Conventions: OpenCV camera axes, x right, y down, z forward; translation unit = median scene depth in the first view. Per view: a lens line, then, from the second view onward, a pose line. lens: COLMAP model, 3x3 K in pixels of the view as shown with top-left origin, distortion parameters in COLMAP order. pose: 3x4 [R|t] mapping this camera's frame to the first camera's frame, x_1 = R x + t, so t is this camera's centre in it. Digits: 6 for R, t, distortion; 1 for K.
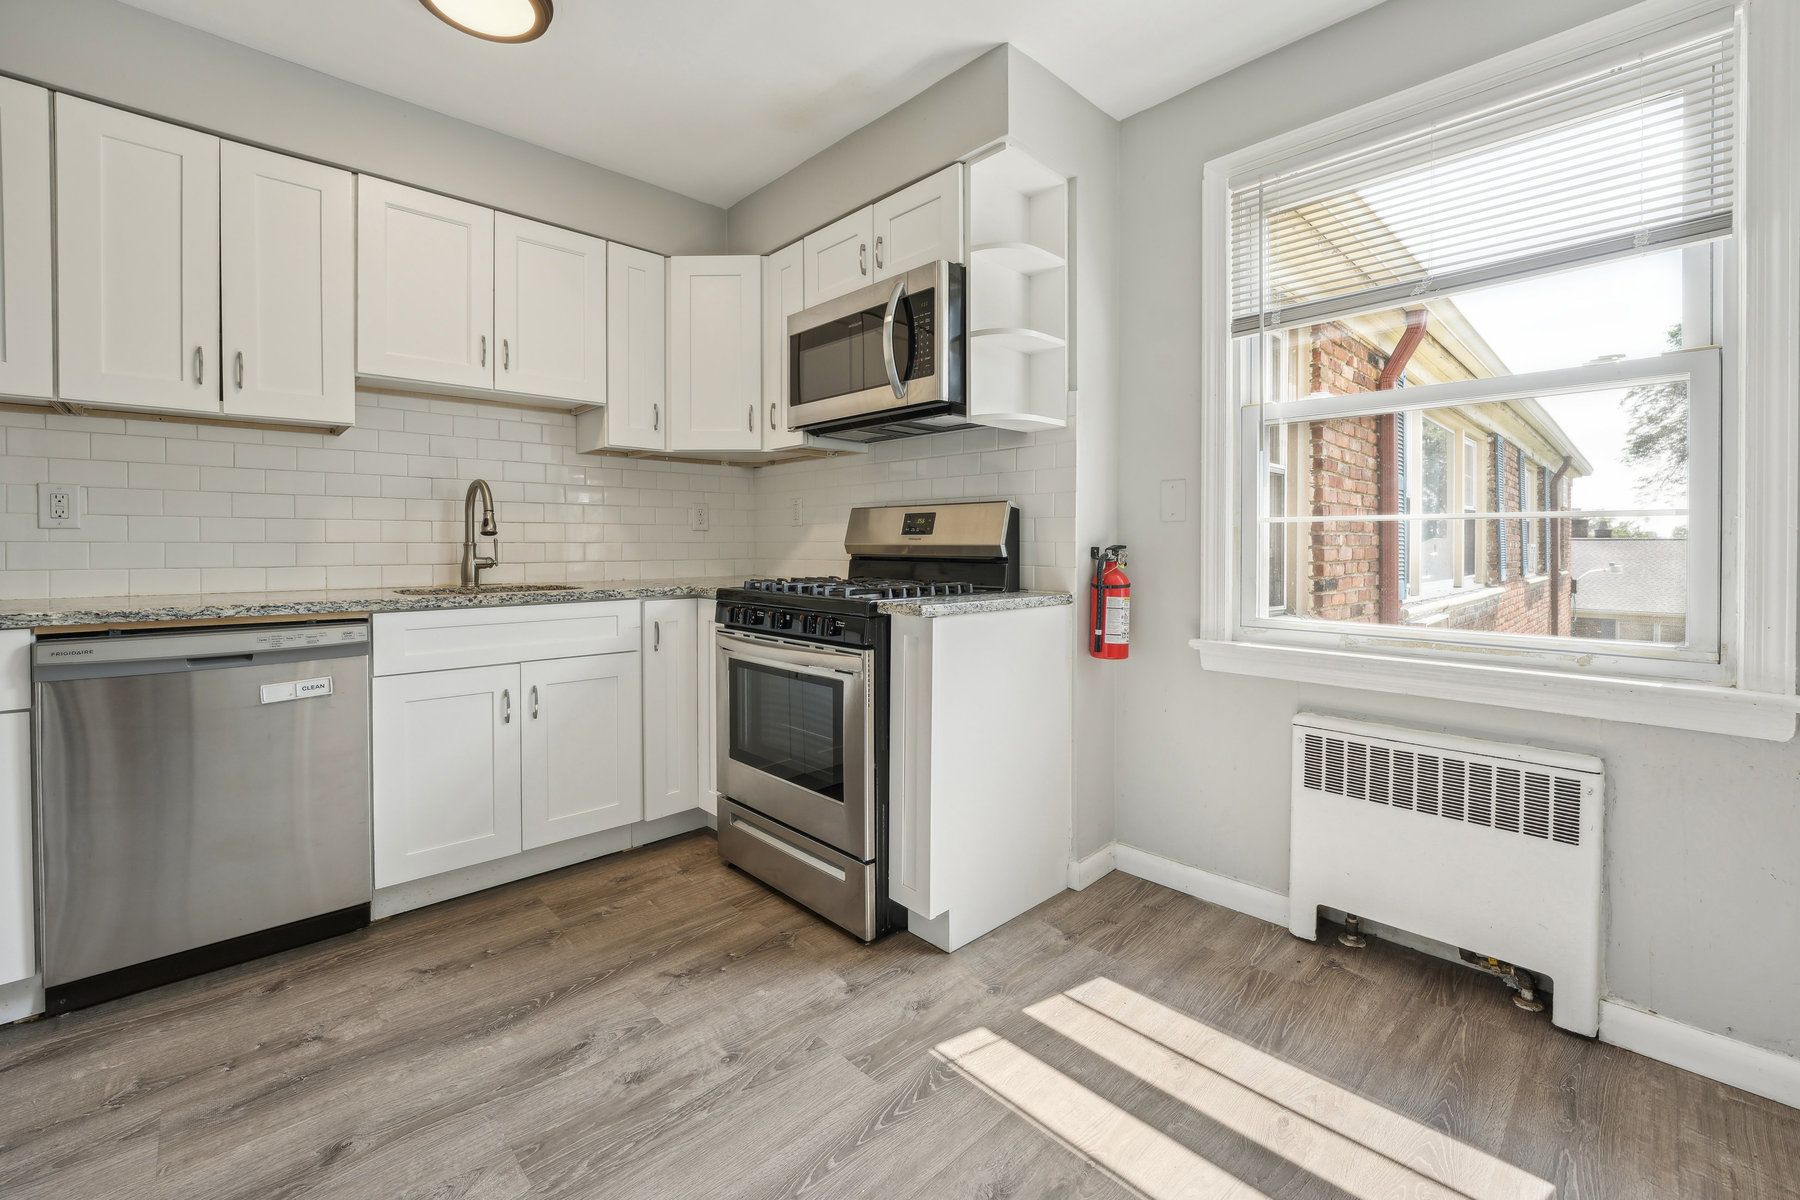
lens RADIAL K [[744.6, 0, 903.4], [0, 744.6, 554.8], [0, 0, 1]] dist [-0.015653, 0.000446]
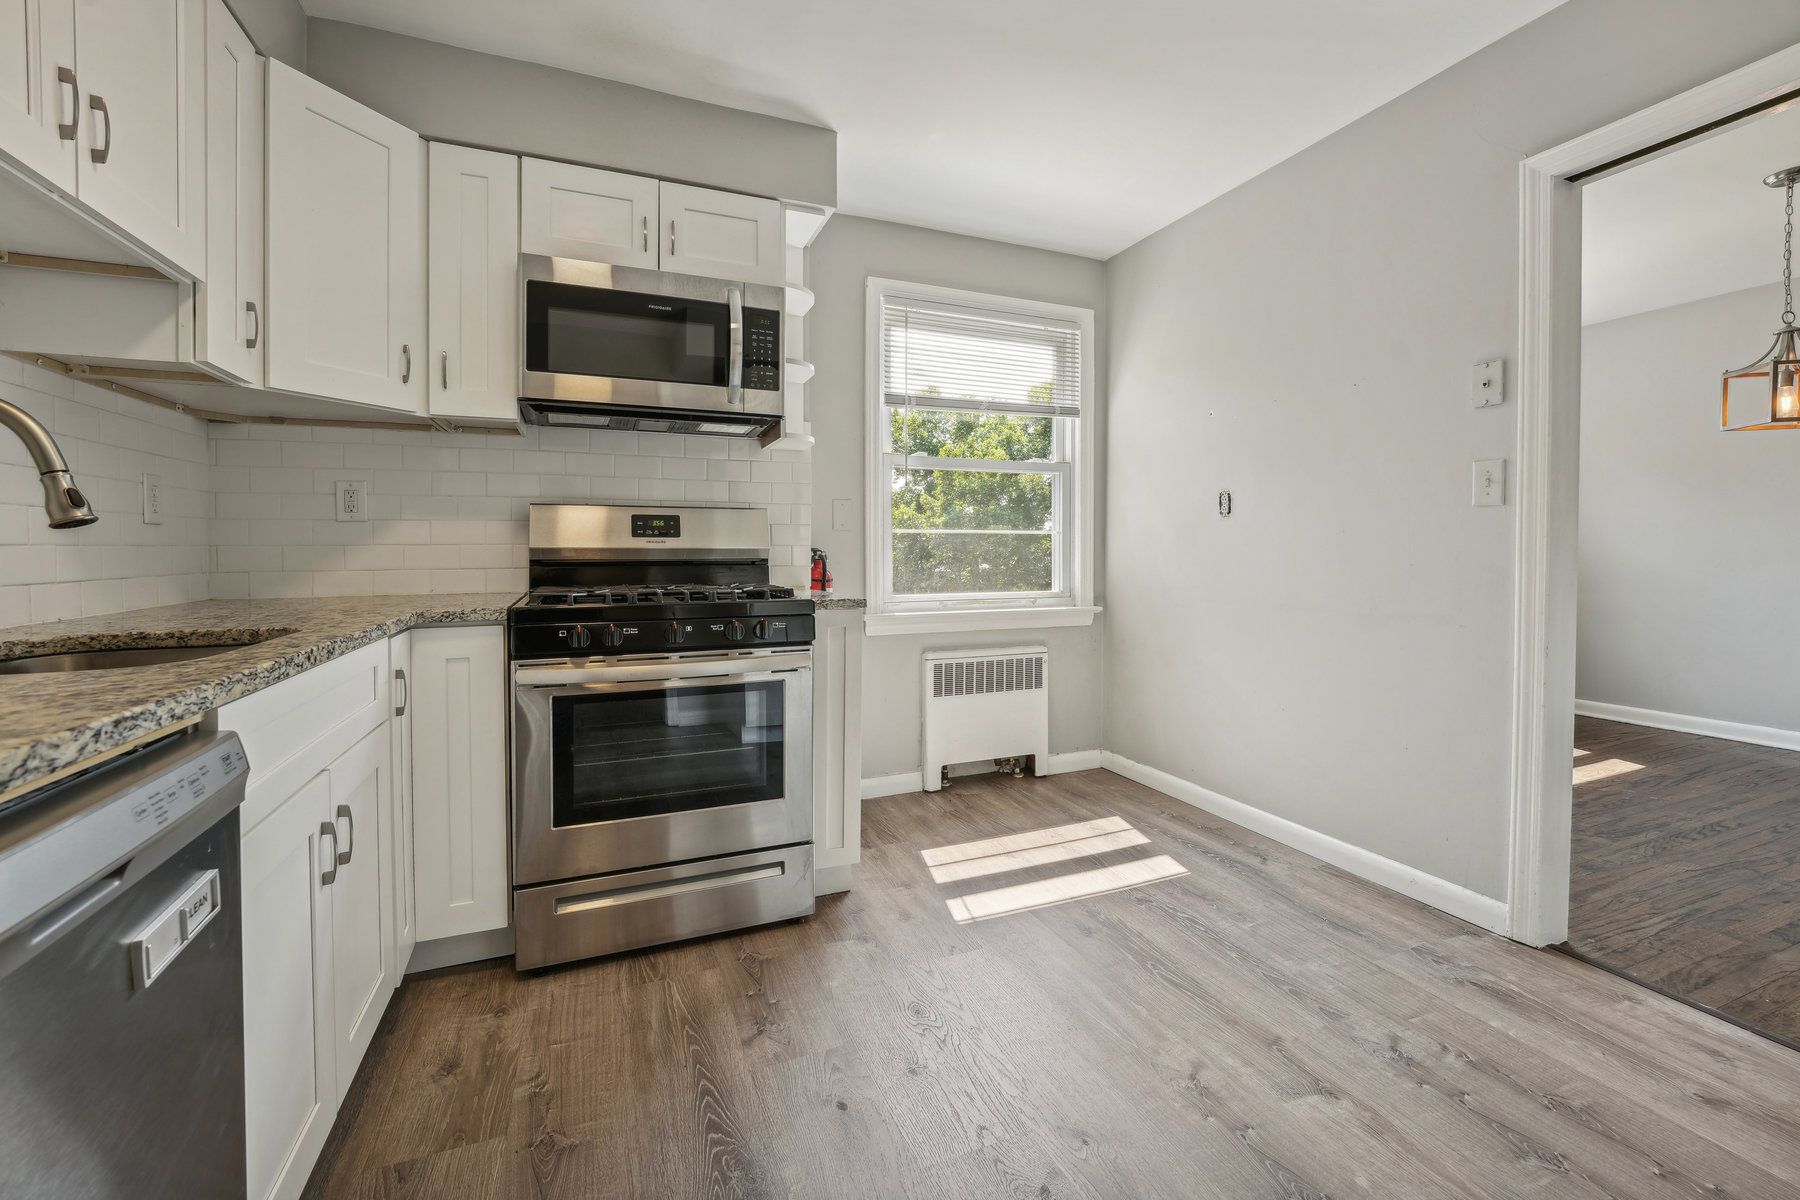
lens RADIAL K [[734.4, 0, 900.3], [0, 734.4, 563.0], [0, 0, 1]] dist [-0.013730, -0.000091]
pose [[0.365904, -0.021085, 0.930414, -0.997511], [0.014062, 0.999754, 0.017126, -0.007822], [-0.930546, 0.006817, 0.366111, 0.491925]]
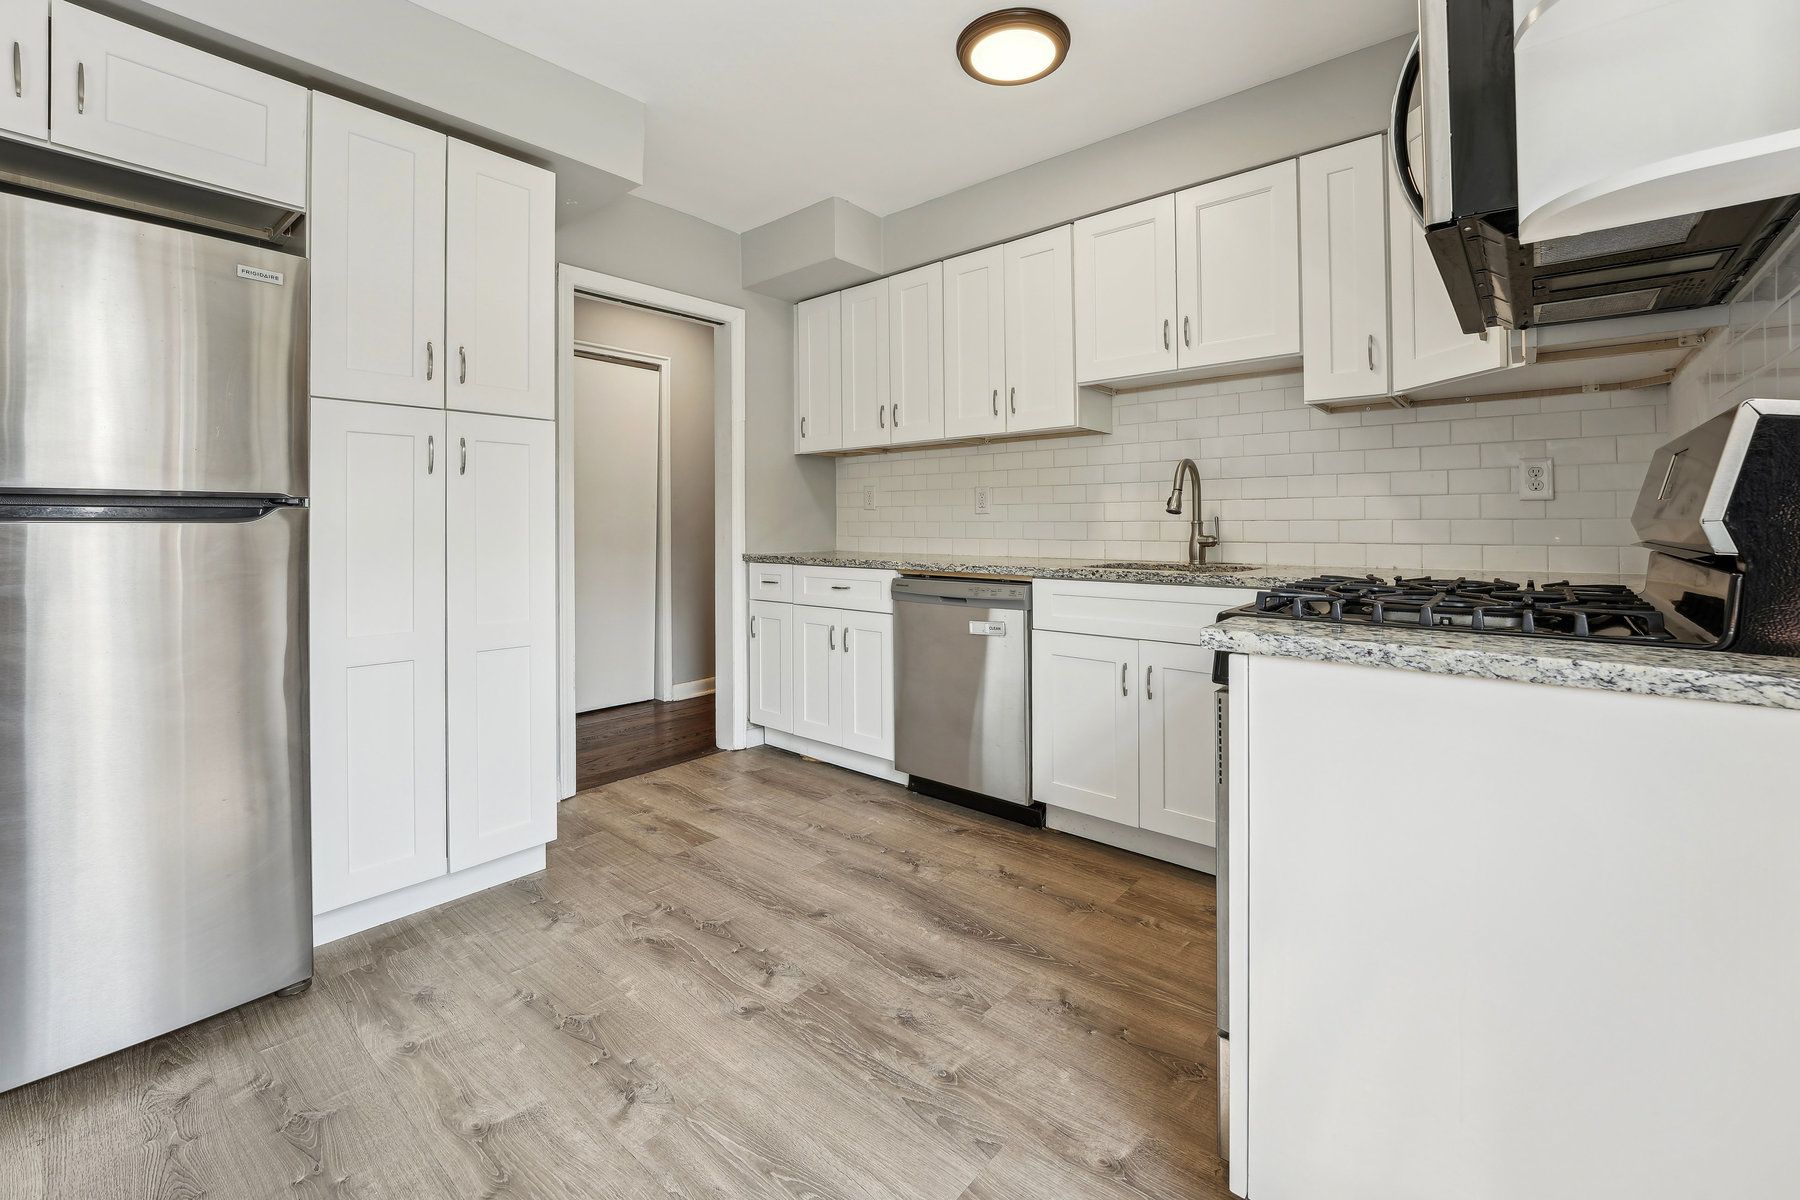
lens RADIAL K [[755.9, 0, 899.3], [0, 755.9, 526.3], [0, 0, 1]] dist [-0.014378, -0.000240]
pose [[0.098830, 0.002709, -0.995101, 0.554723], [-0.010394, 0.999945, 0.001690, -0.008795], [0.995050, 0.010176, 0.098852, 0.669434]]
